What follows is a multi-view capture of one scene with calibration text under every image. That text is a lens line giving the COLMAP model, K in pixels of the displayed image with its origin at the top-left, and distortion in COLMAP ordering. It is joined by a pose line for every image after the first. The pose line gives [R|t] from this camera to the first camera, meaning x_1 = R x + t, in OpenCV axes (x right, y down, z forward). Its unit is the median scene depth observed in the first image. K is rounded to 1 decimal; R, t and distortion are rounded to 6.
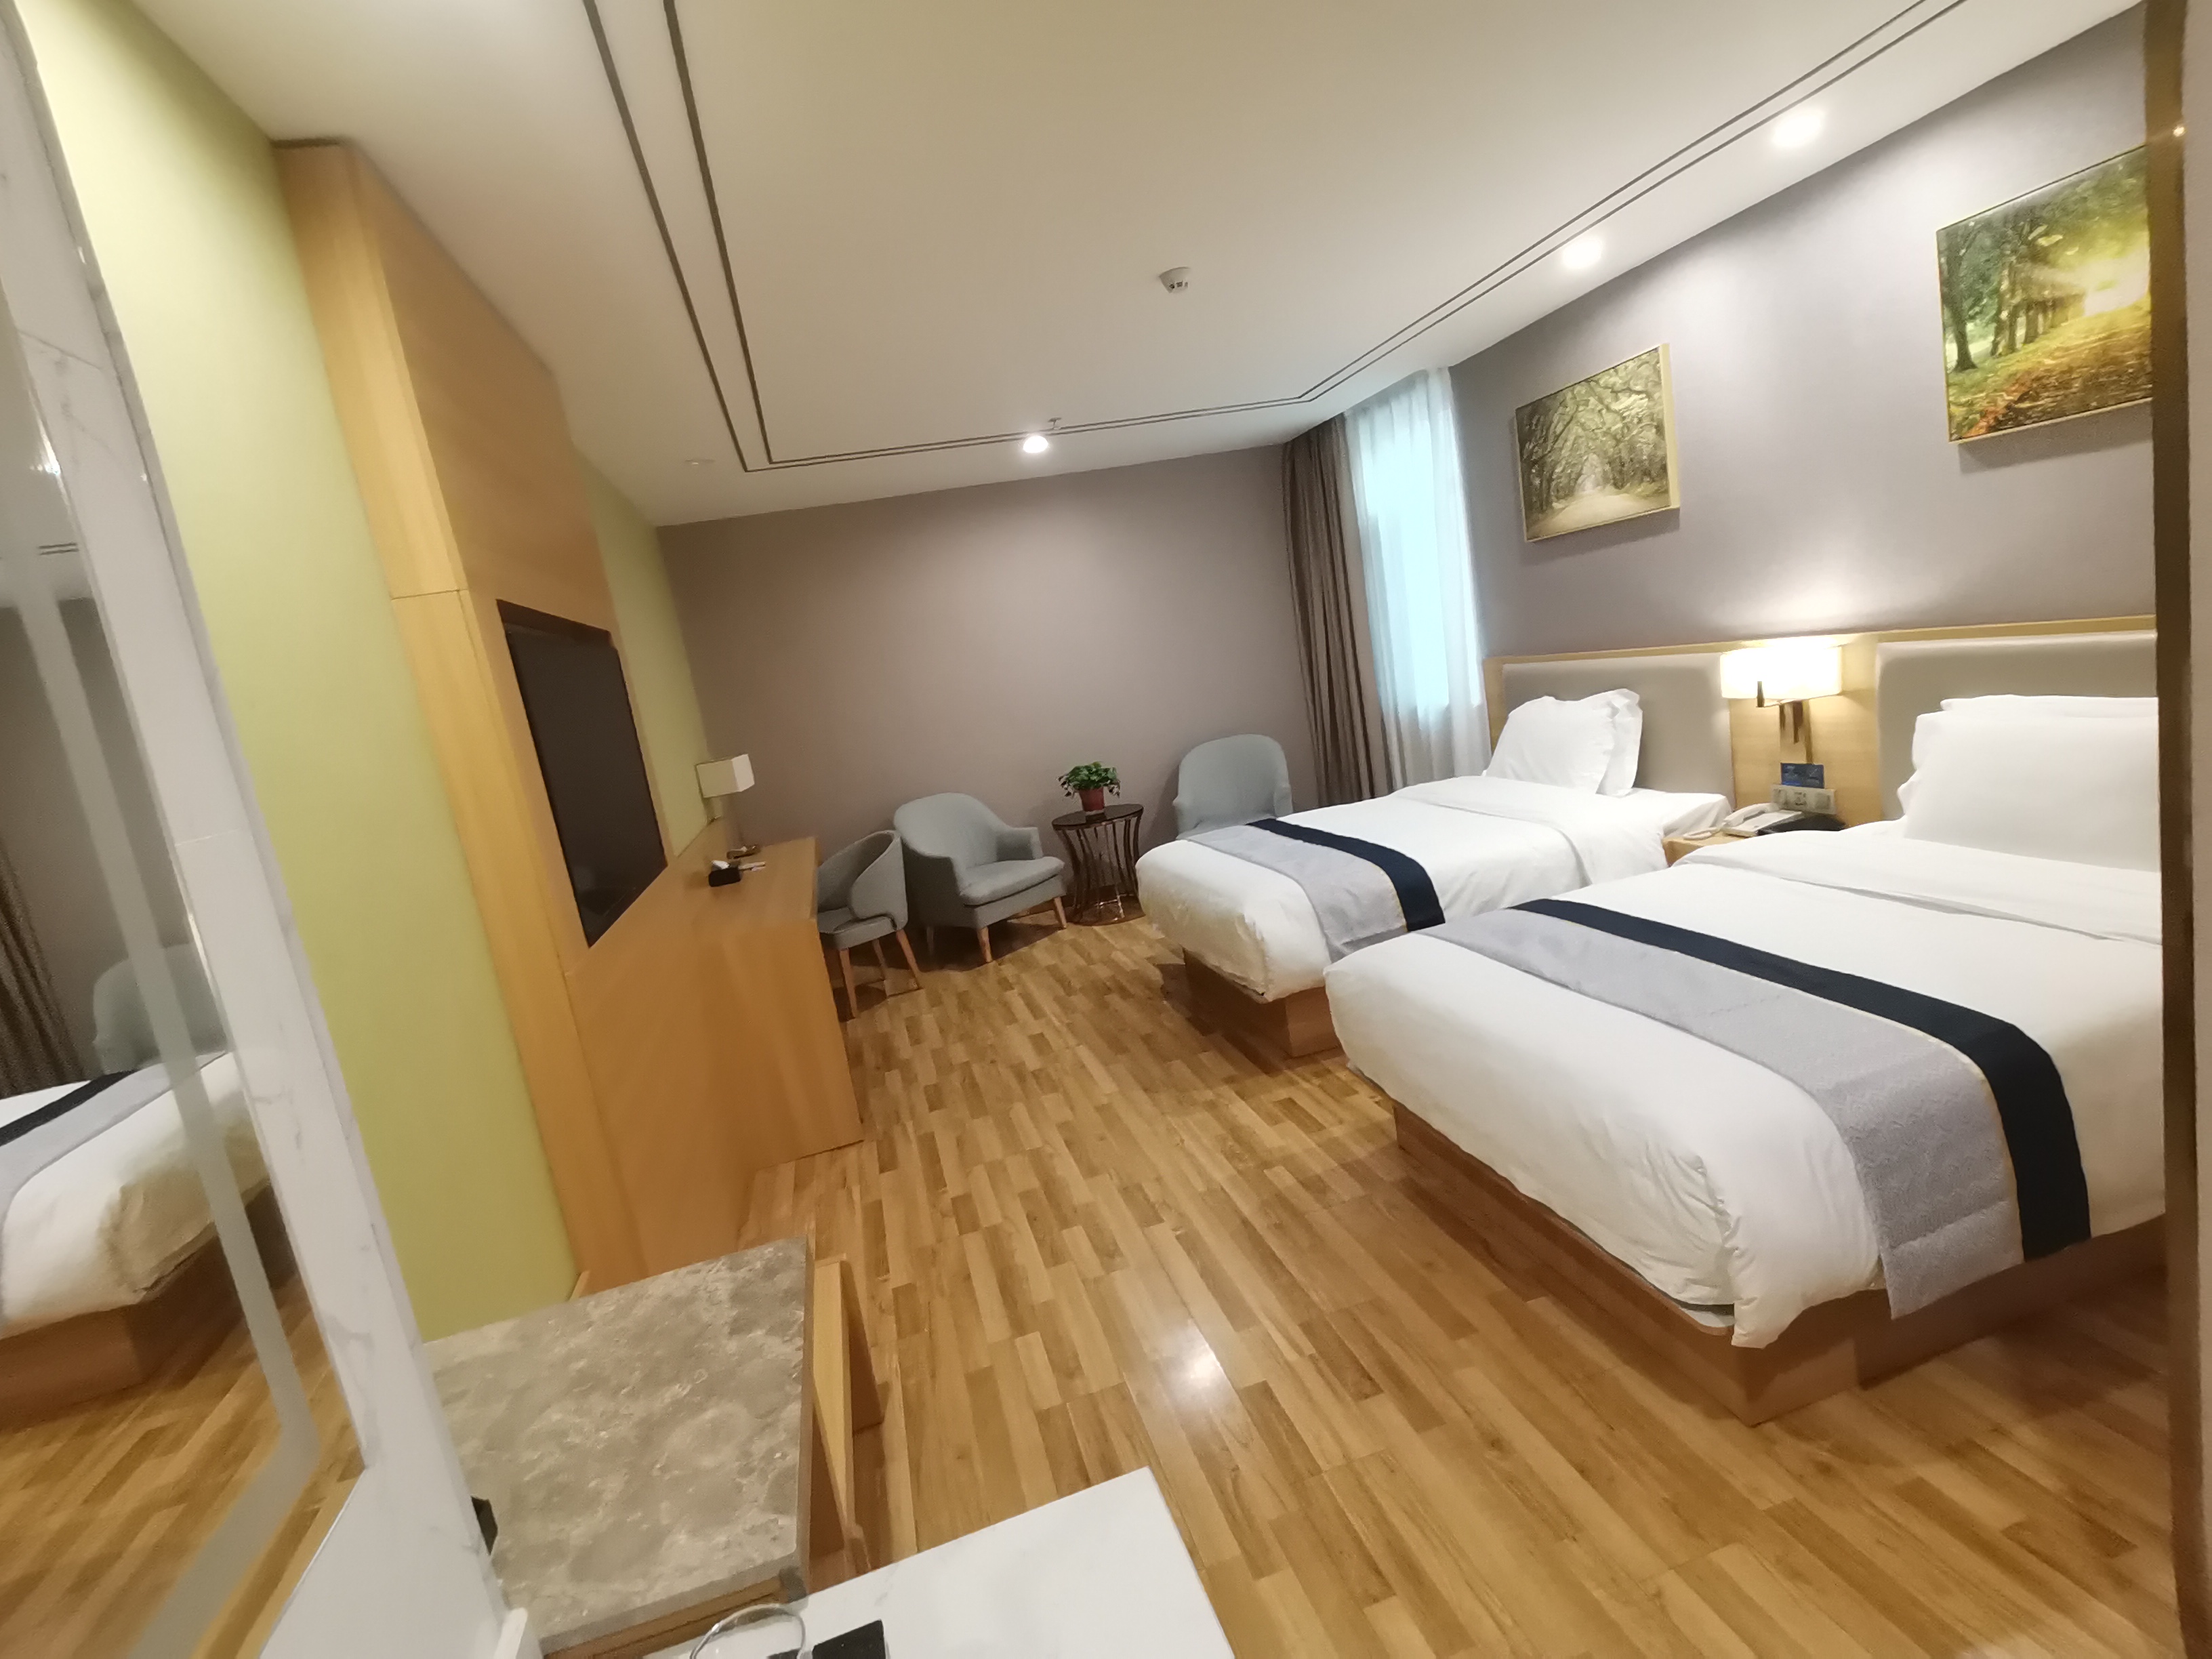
lens RADIAL K [[1079.8, 0, 1112.4], [0, 1079.8, 823.1], [0, 0, 1]] dist [0.010508, -0.003416]
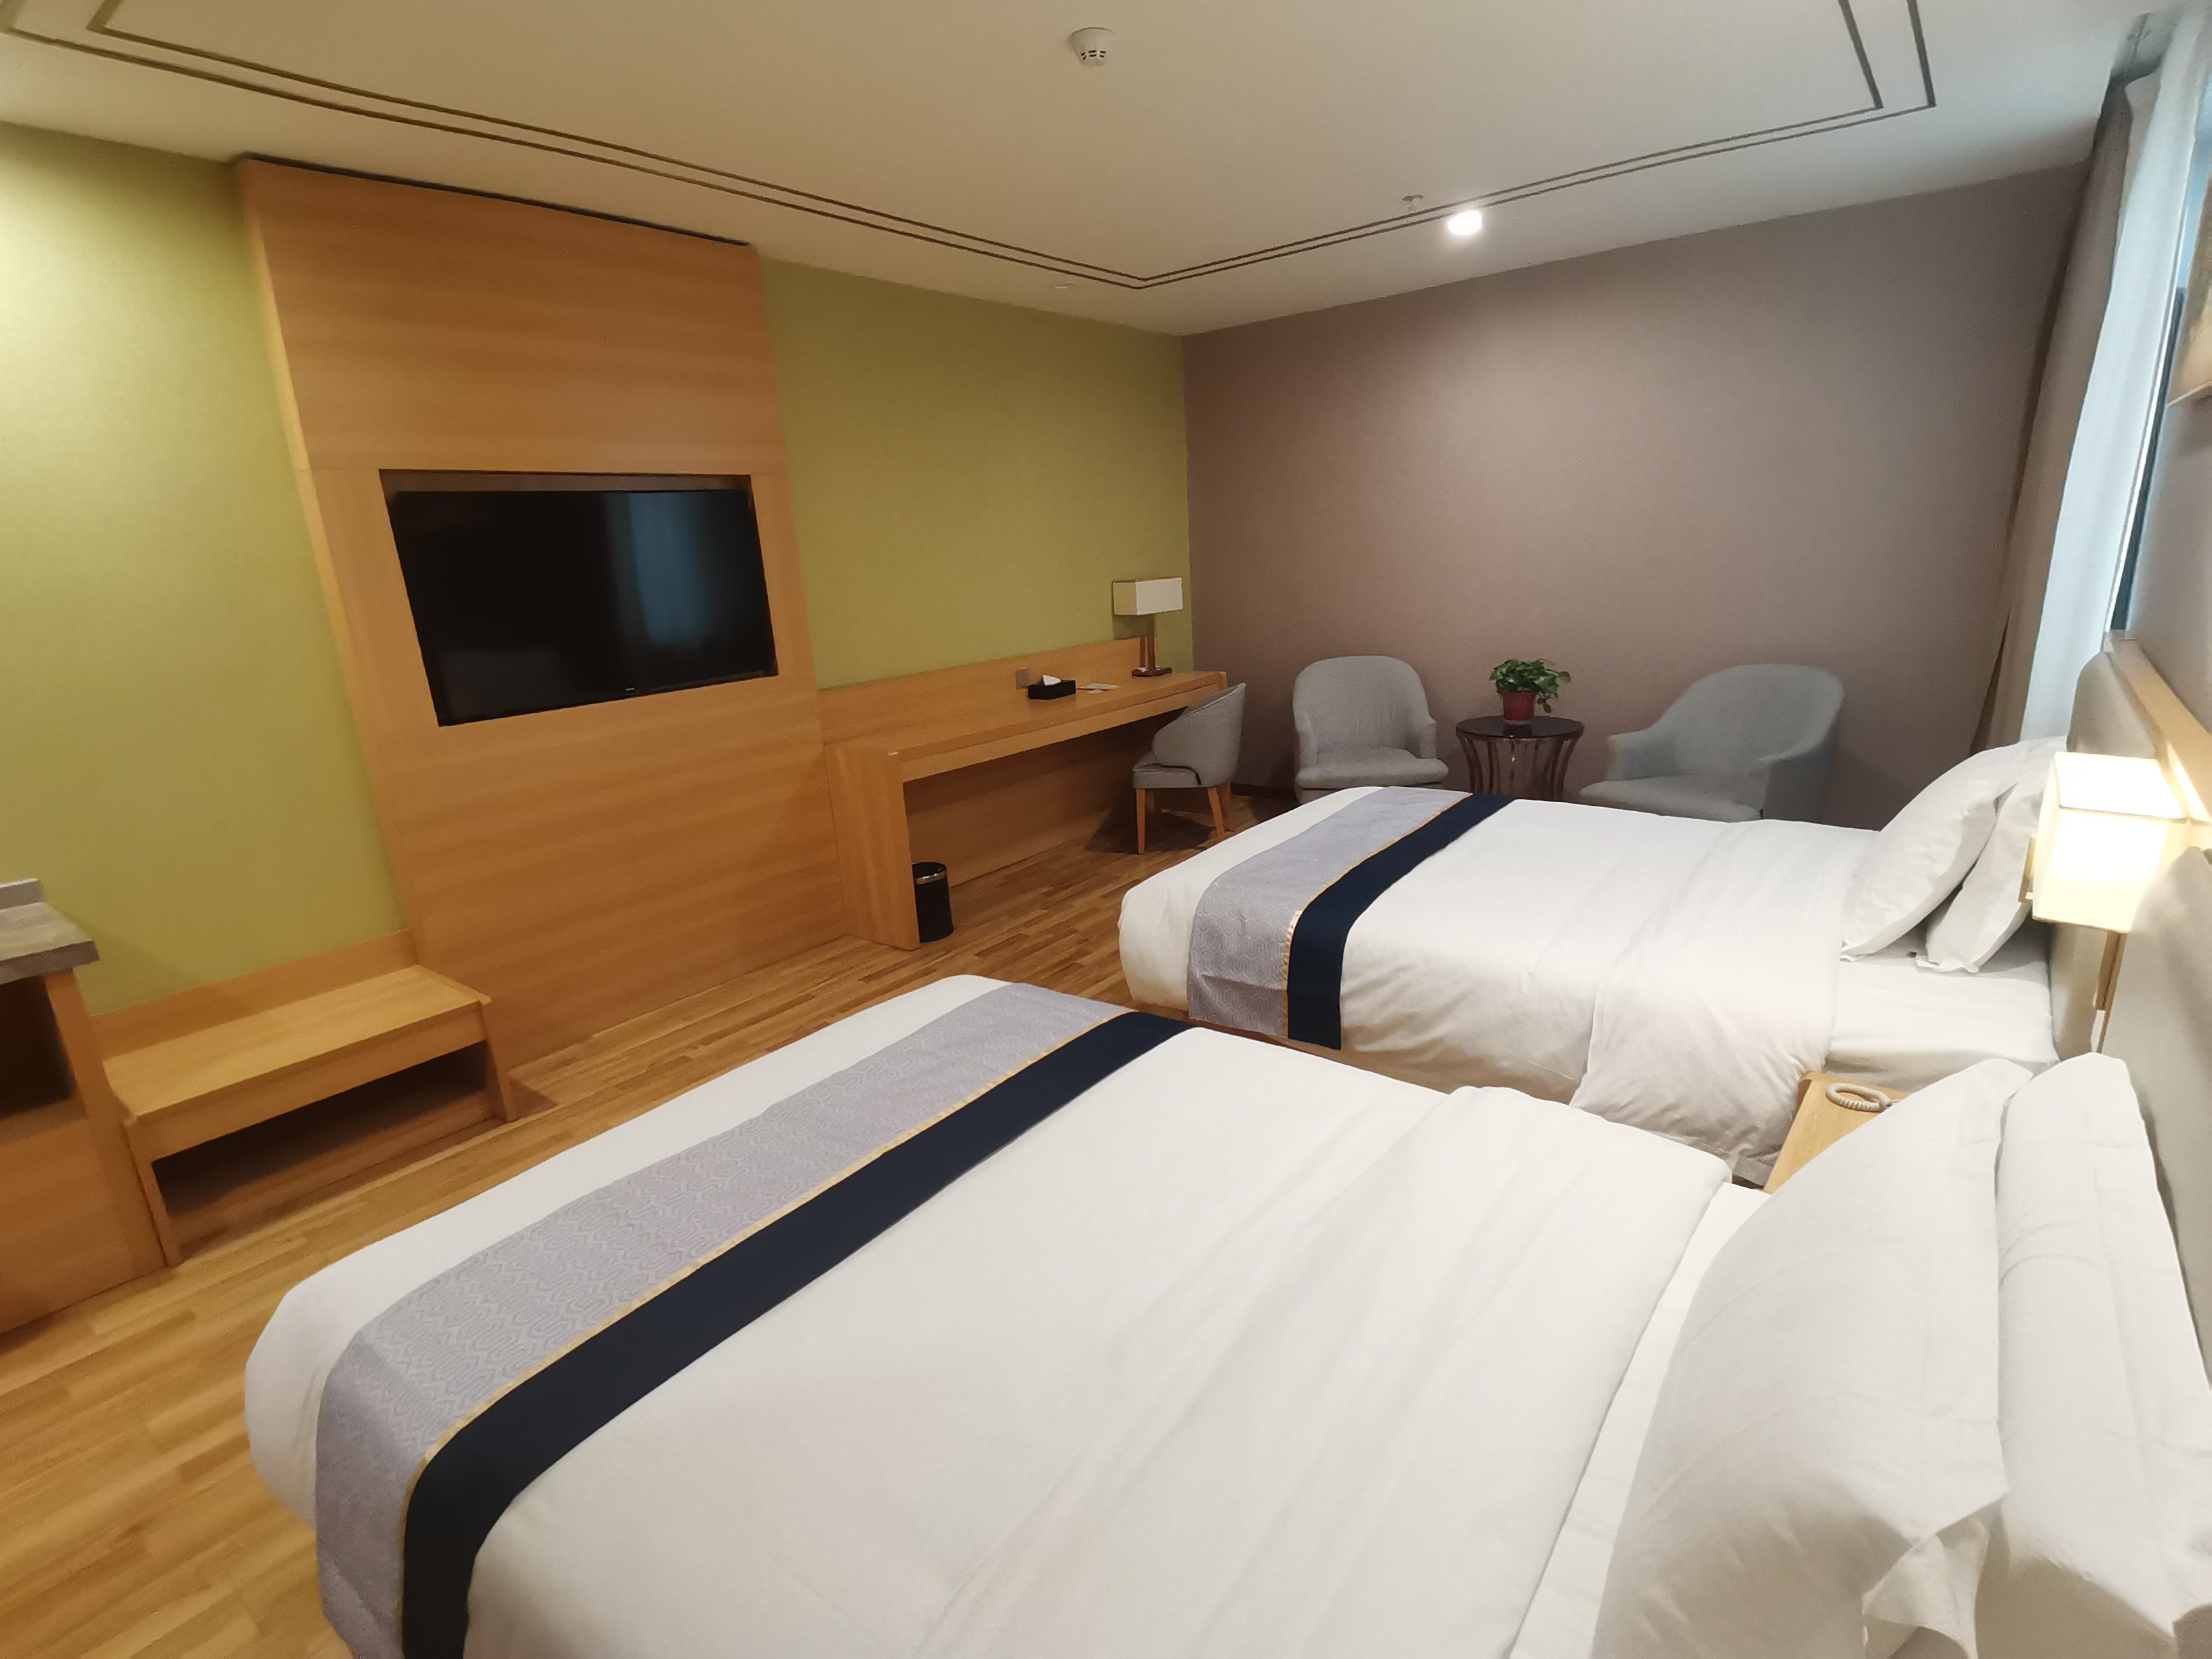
lens RADIAL K [[1079.8, 0, 1112.0], [0, 1079.8, 843.9], [0, 0, 1]] dist [0.010508, -0.003416]
pose [[0.601411, 0.343404, -0.721372, 0.649947], [-0.170479, 0.937277, 0.304055, -0.186012], [0.780539, -0.059883, 0.622232, 0.442308]]
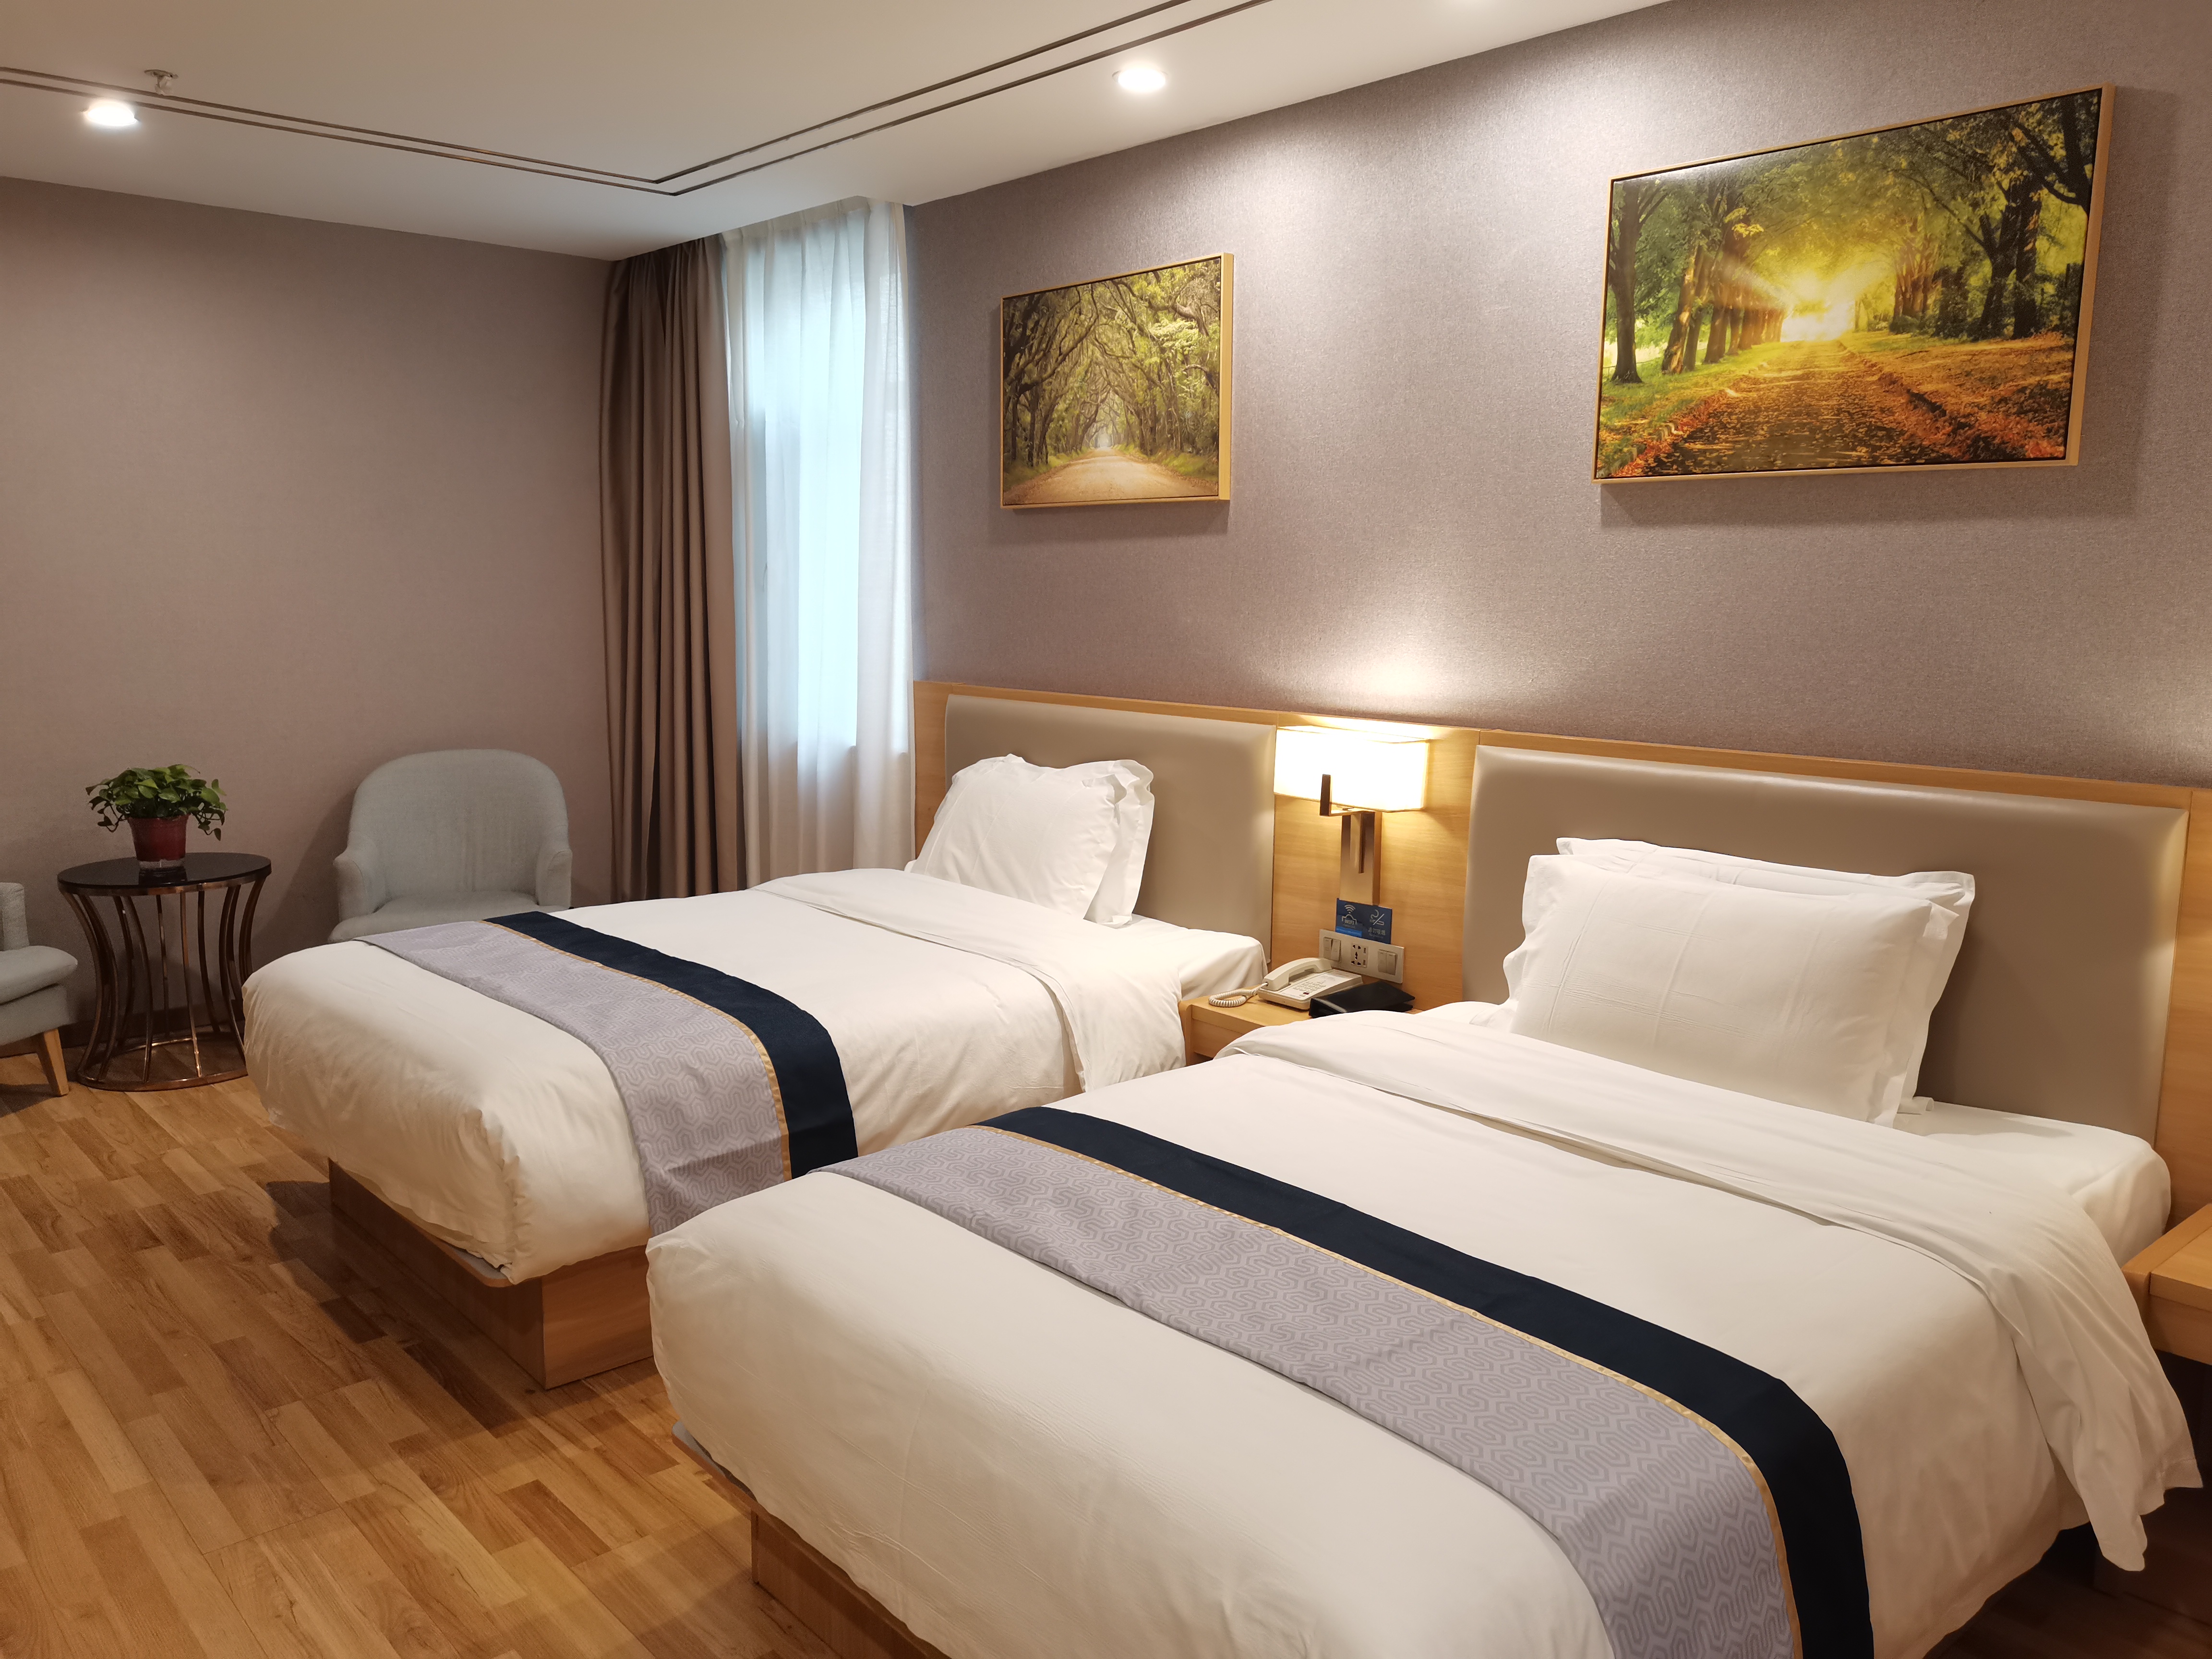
lens RADIAL K [[1675.8, 0, 1096.5], [0, 1675.8, 830.2], [0, 0, 1]] dist [0.073148, -0.056575]
pose [[0.878968, 0.106053, 0.464939, -0.007295], [-0.084779, 0.994178, -0.066498, -0.016586], [-0.469284, 0.019033, 0.882842, 0.149296]]
